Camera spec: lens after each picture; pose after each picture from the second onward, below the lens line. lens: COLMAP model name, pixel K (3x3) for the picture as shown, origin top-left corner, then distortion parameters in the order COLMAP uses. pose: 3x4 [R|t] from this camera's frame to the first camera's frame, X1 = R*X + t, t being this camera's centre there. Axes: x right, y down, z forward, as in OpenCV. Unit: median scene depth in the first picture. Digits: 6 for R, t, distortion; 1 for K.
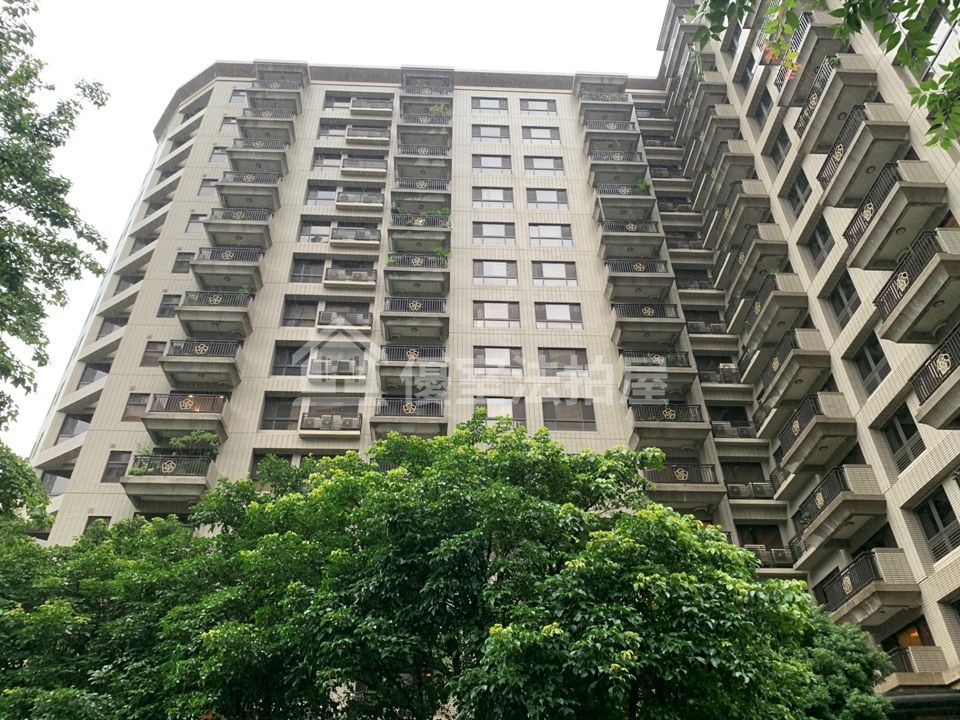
lens RADIAL K [[725.6, 0, 479.0], [0, 725.6, 369.3], [0, 0, 1]] dist [-0.001138, 0.005756]
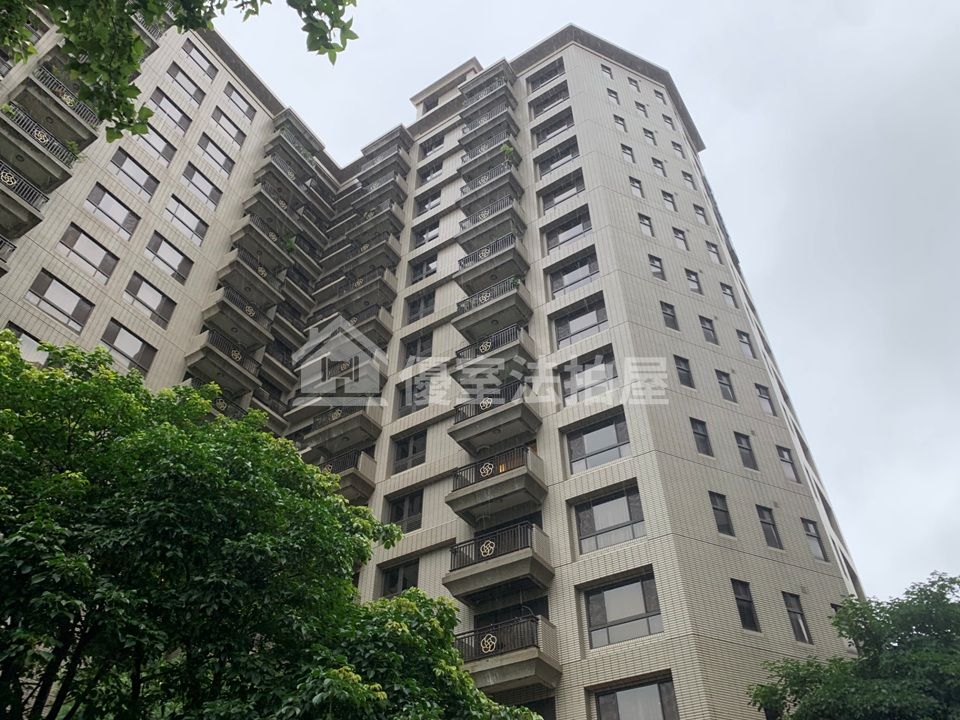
lens RADIAL K [[725.6, 0, 479.0], [0, 725.6, 369.3], [0, 0, 1]] dist [-0.001138, 0.005756]
pose [[0.586009, 0.555021, 0.590377, -0.113539], [-0.489002, 0.823189, -0.288506, 0.047005], [-0.646119, -0.119628, 0.753803, 0.059111]]
